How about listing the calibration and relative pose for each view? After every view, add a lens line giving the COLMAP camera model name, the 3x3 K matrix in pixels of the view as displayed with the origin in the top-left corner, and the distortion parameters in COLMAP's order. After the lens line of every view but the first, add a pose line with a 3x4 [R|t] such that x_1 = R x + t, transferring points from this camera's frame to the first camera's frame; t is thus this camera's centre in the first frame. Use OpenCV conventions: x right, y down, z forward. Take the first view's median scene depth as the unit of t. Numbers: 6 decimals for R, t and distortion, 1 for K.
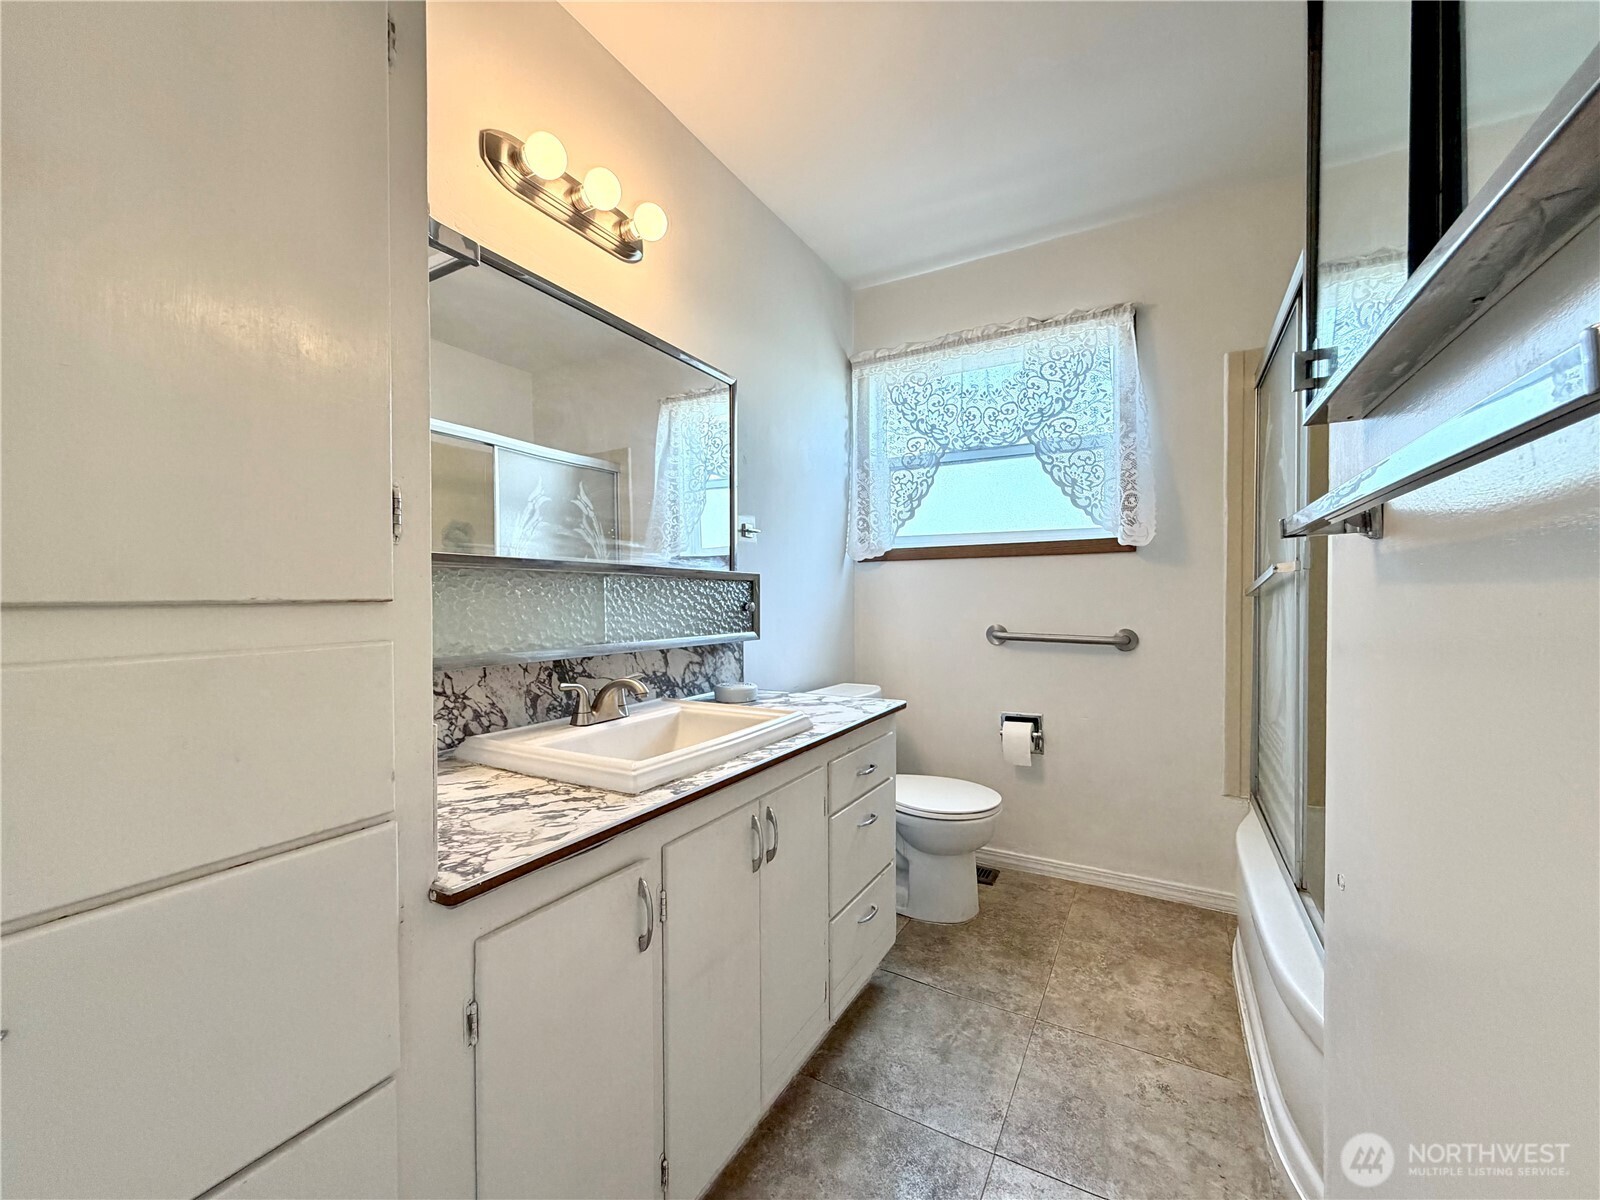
lens RADIAL K [[643.6, 0, 795.0], [0, 643.6, 600.6], [0, 0, 1]] dist [0.001067, -0.000100]
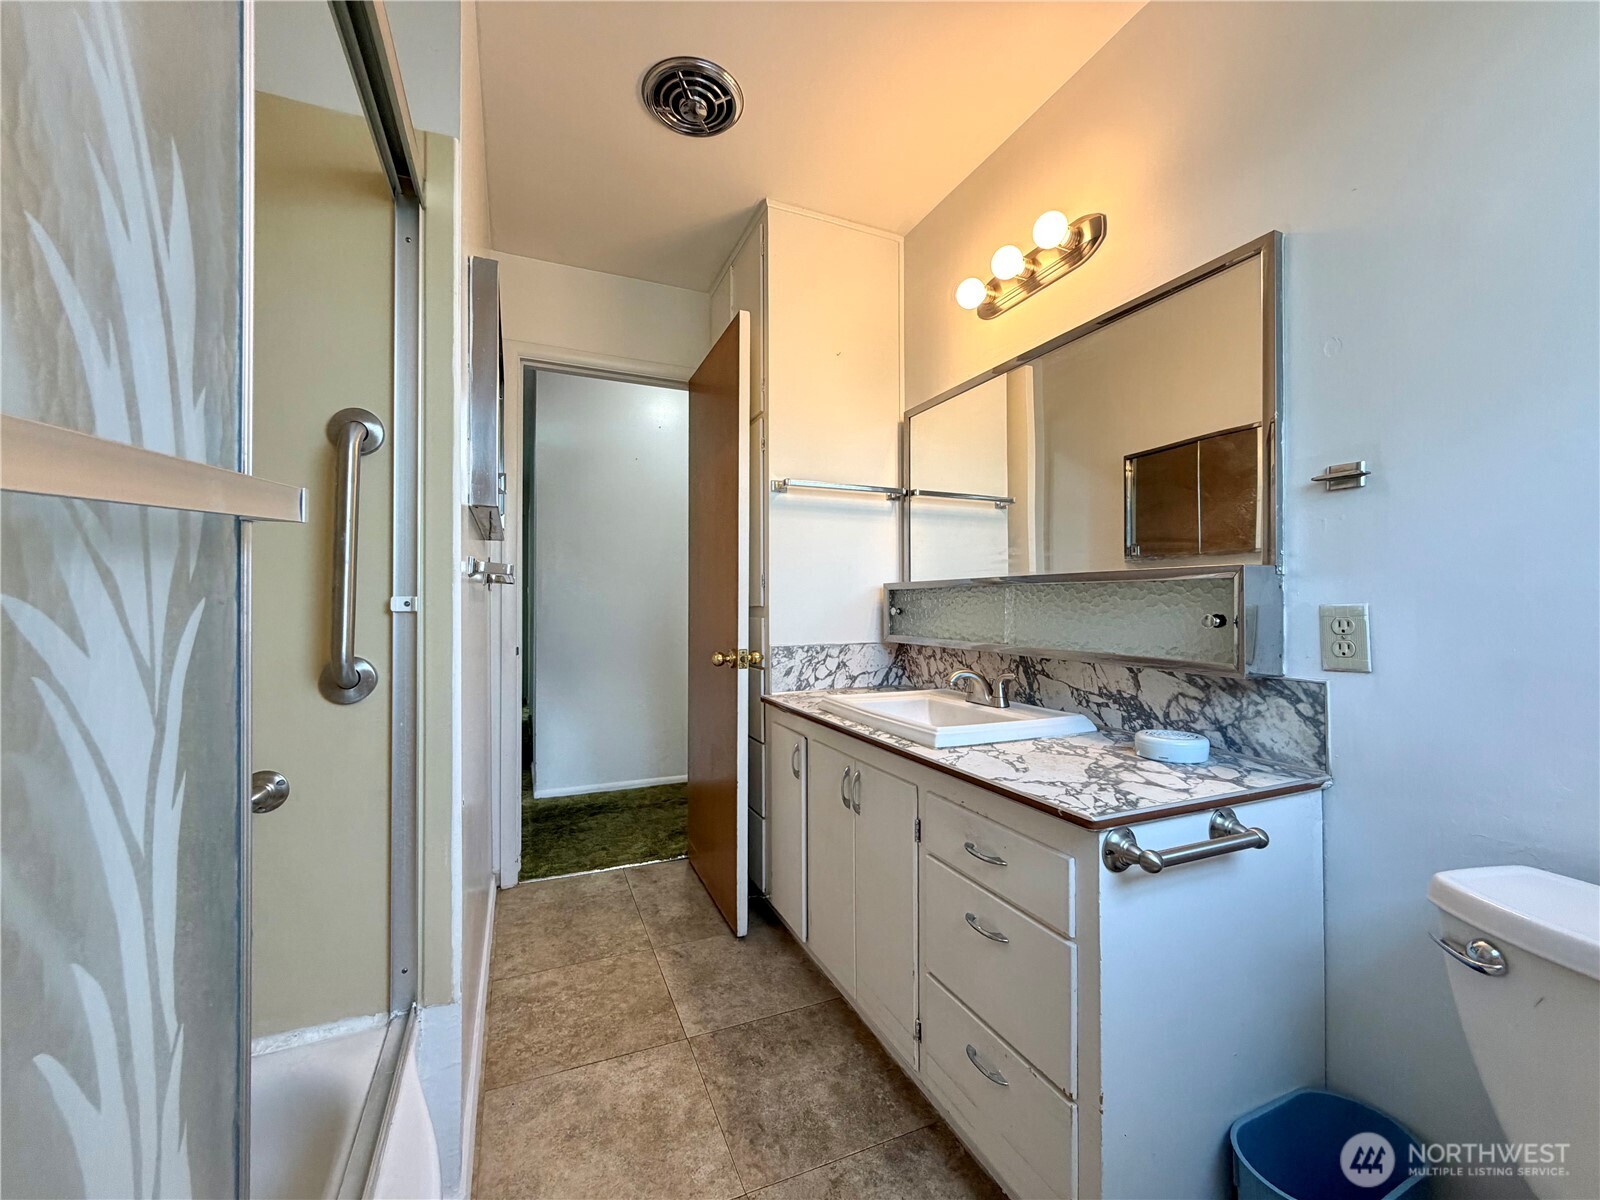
lens RADIAL K [[643.6, 0, 796.9], [0, 643.6, 600.3], [0, 0, 1]] dist [0.001067, -0.000100]
pose [[-0.602614, -0.003039, -0.798027, 0.724254], [-0.001984, 0.999995, -0.002310, -0.008698], [0.798030, 0.000191, -0.602617, 1.153517]]
